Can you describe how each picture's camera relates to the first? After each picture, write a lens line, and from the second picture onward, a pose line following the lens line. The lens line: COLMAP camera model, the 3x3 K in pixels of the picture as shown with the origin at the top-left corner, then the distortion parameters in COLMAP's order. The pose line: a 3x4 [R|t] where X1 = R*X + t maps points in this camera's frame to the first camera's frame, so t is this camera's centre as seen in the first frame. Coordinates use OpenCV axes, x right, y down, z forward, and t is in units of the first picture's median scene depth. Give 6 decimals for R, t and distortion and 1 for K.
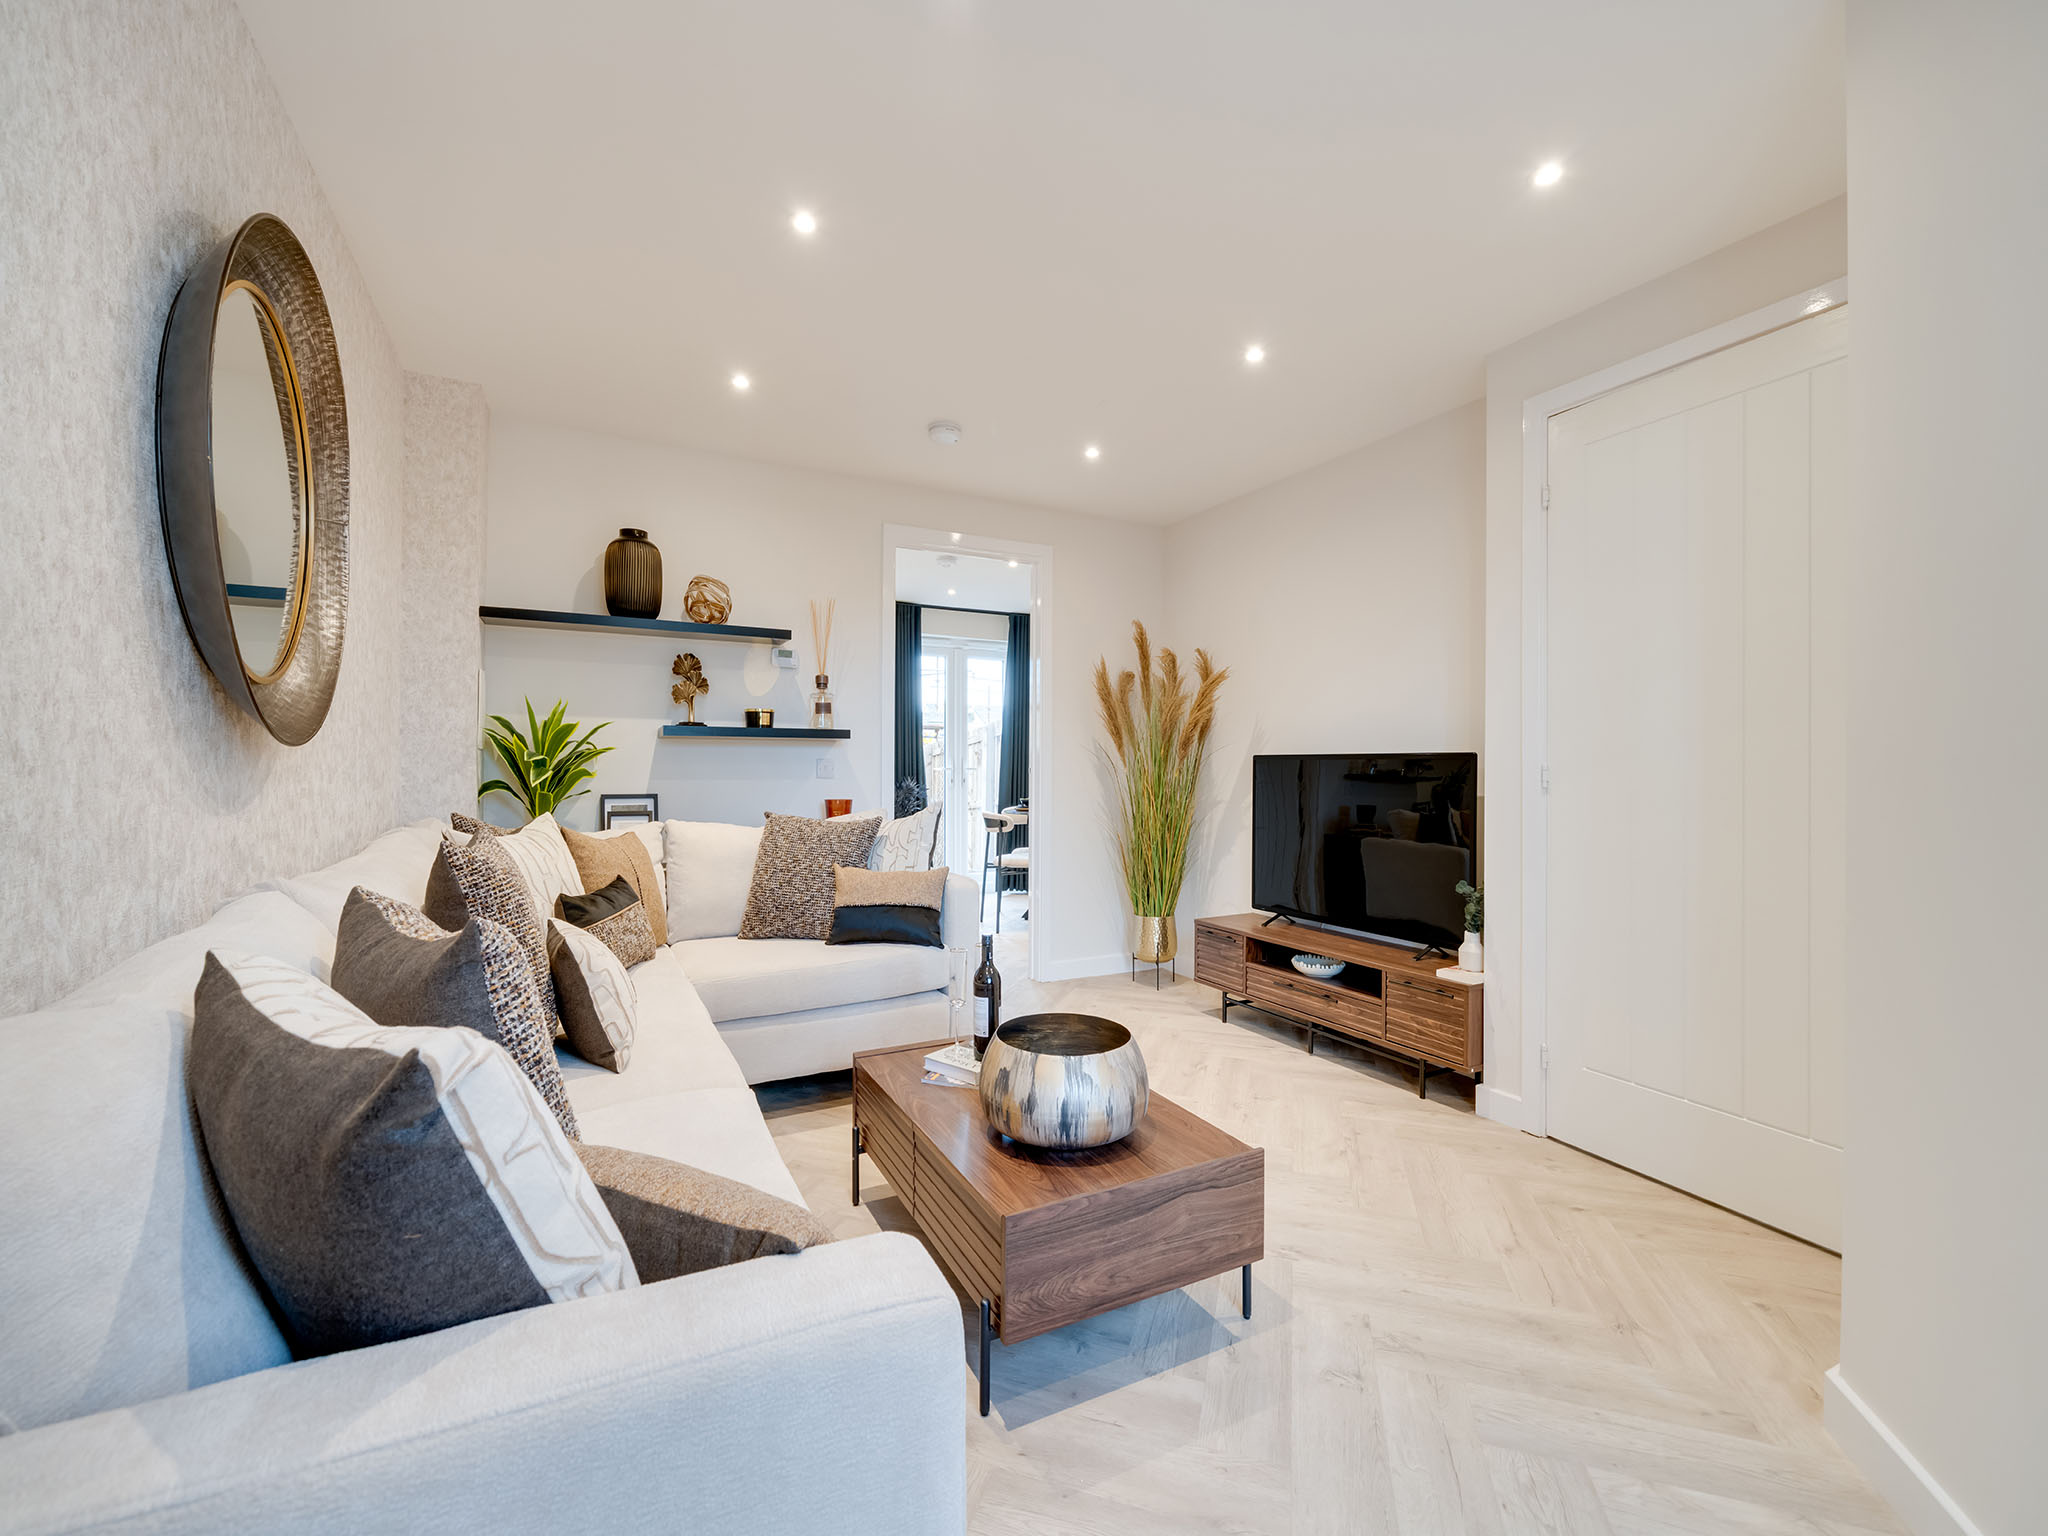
lens RADIAL K [[986.0, 0, 1024.0], [0, 986.0, 768.0], [0, 0, 1]] dist [0.001394, 0.000503]
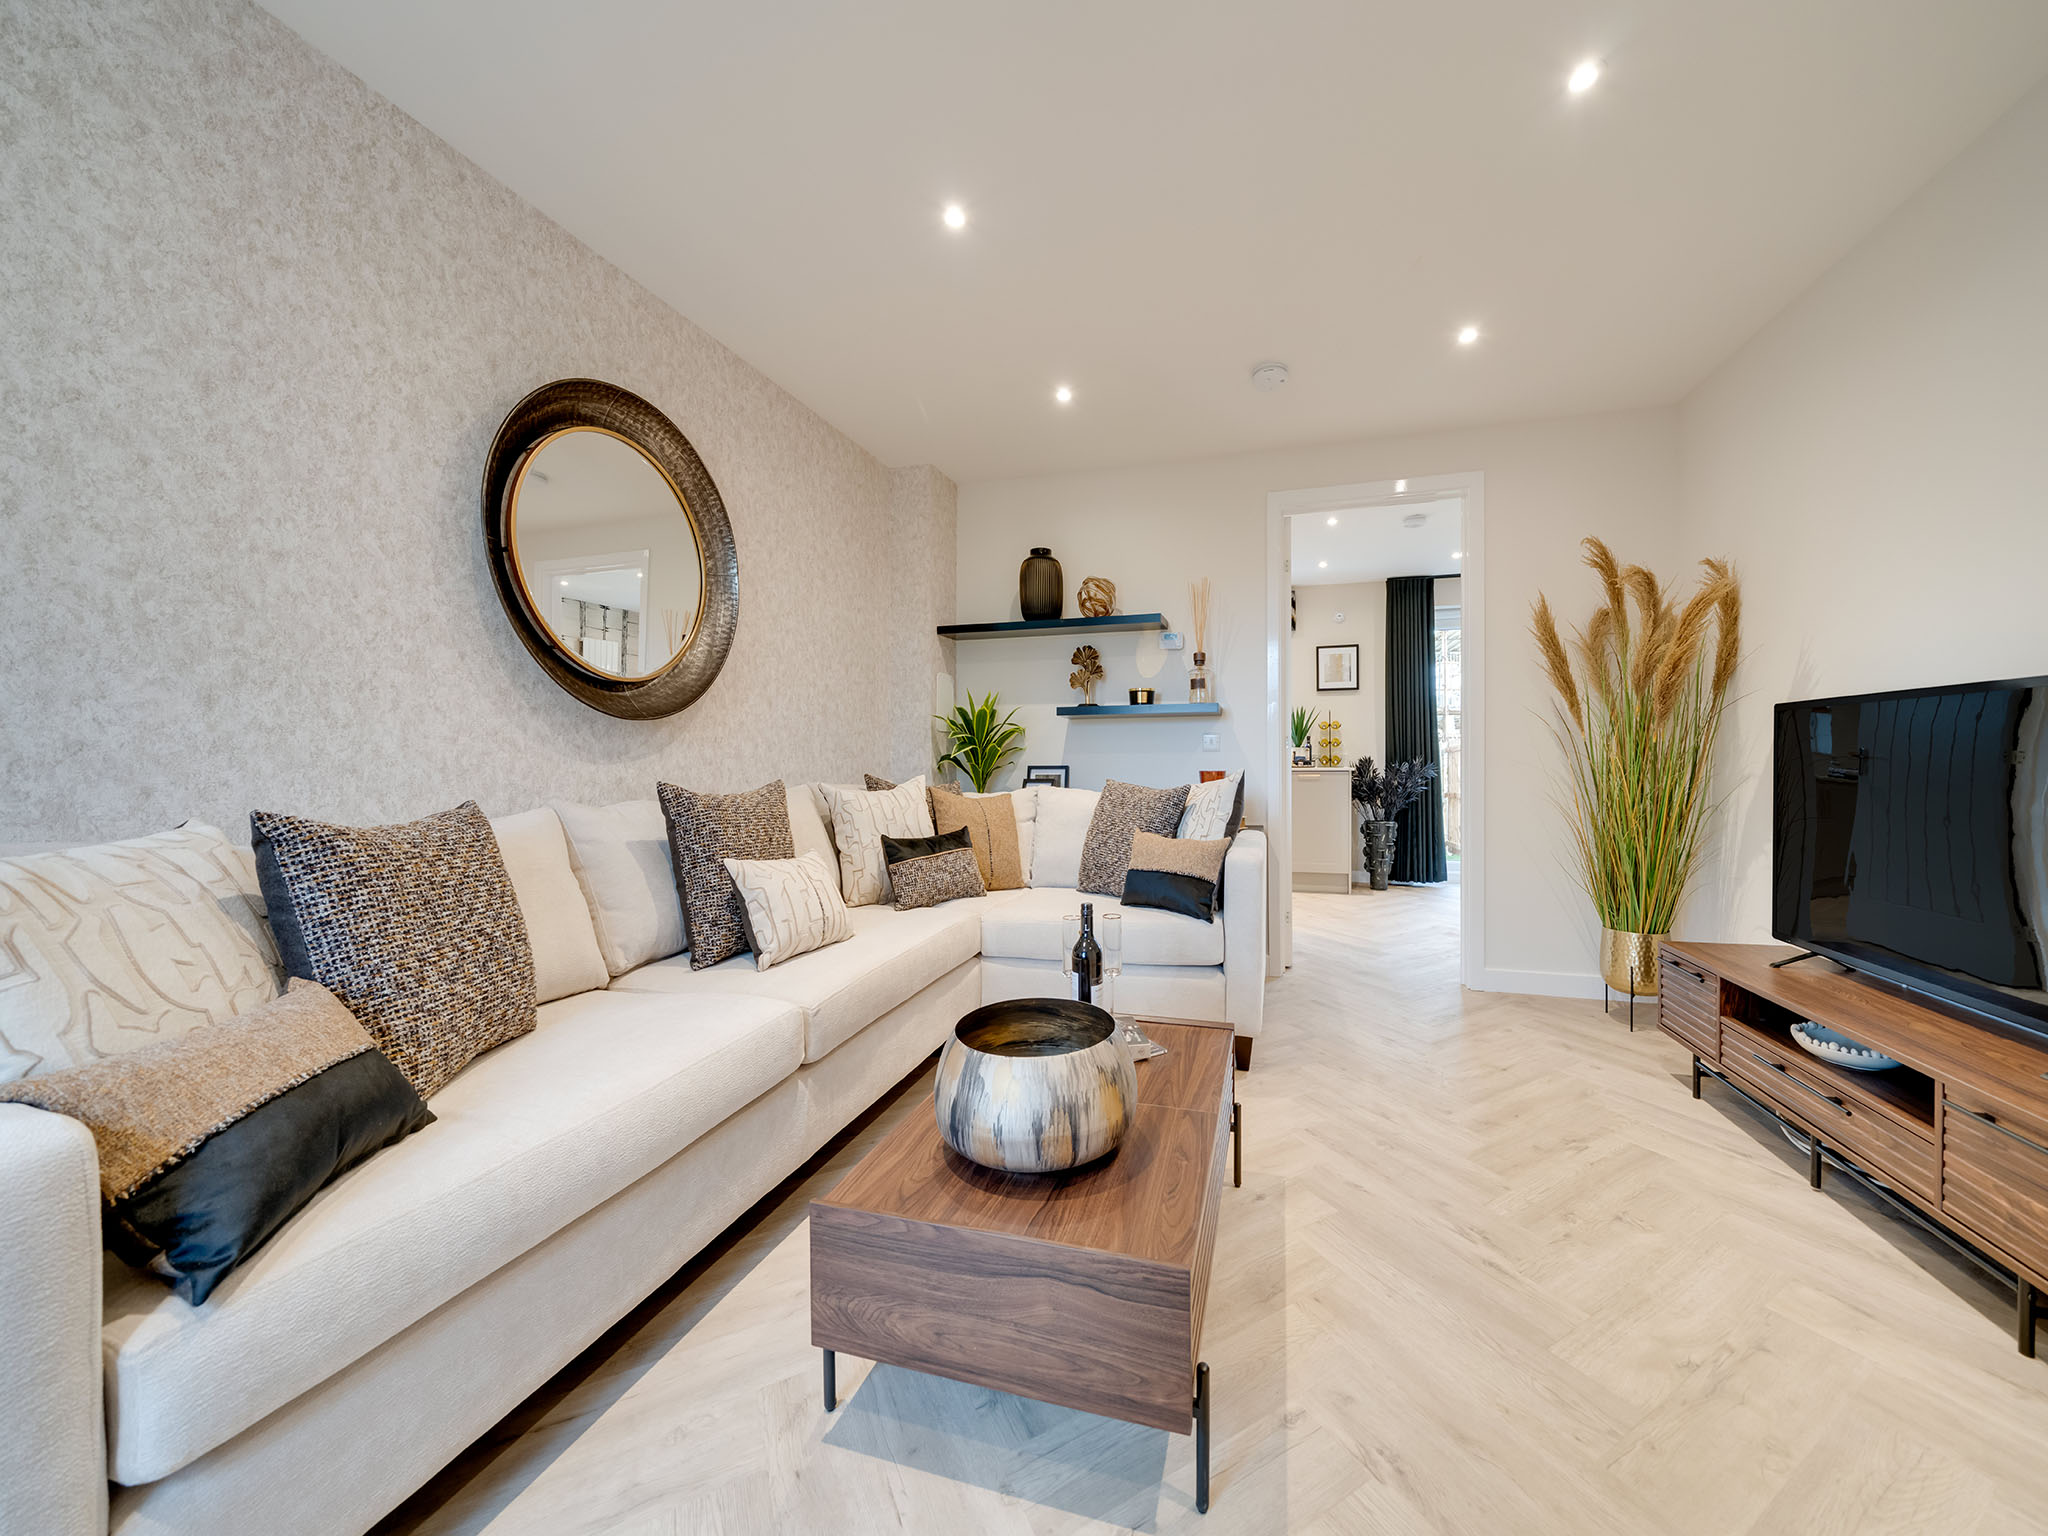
lens RADIAL K [[790.8, 0, 1028.2], [0, 790.8, 771.6], [0, 0, 1]] dist [-0.003778, -0.000153]
pose [[0.682998, -0.000091, -0.730420, 0.320487], [0.005240, 0.999975, 0.004775, 0.030960], [0.730402, -0.007089, 0.682981, 0.329112]]
